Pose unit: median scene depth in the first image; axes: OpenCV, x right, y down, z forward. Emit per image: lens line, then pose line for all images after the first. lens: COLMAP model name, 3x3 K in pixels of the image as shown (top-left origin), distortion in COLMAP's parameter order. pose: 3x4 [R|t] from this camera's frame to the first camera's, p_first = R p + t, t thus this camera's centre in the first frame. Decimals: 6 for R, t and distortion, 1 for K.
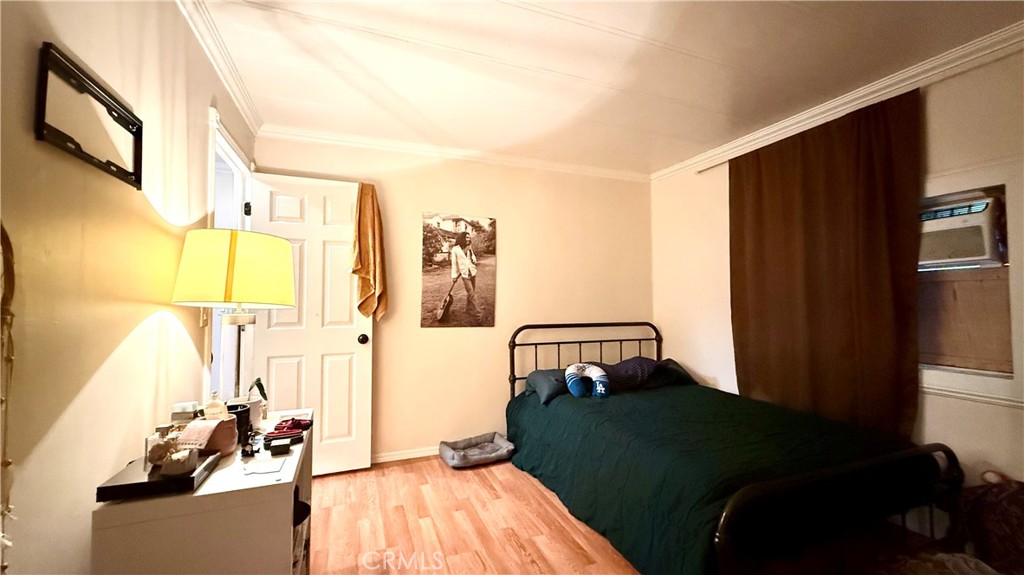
lens RADIAL K [[400.7, 0, 510.1], [0, 400.7, 292.8], [0, 0, 1]] dist [0.001255, 0.000079]
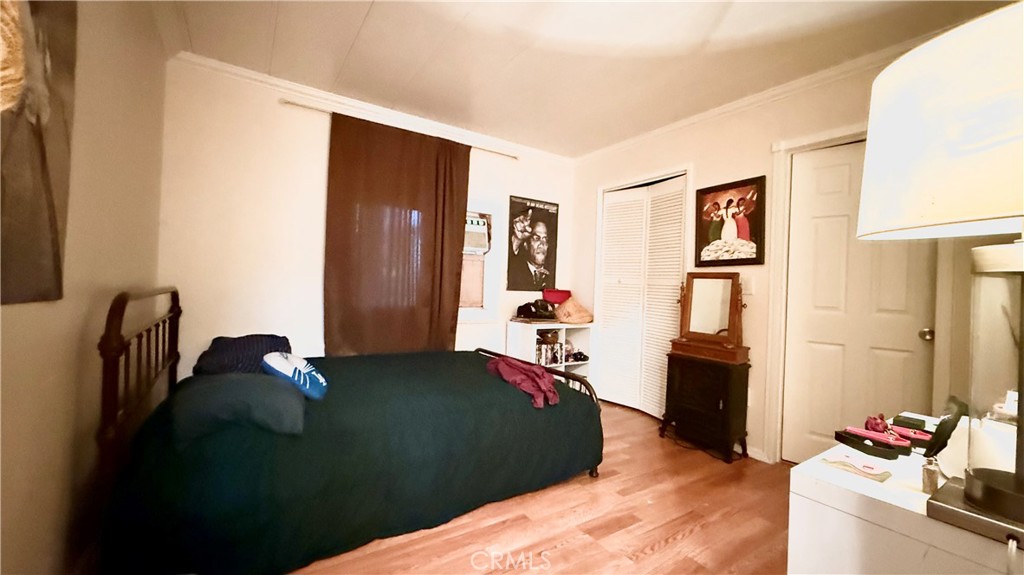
lens RADIAL K [[400.7, 0, 510.2], [0, 400.7, 283.6], [0, 0, 1]] dist [0.001255, 0.000079]
pose [[-0.194755, -0.005939, 0.980834, -0.625763], [-0.065785, 0.997809, -0.007020, 0.068605], [-0.978643, -0.065891, -0.194719, 1.007258]]
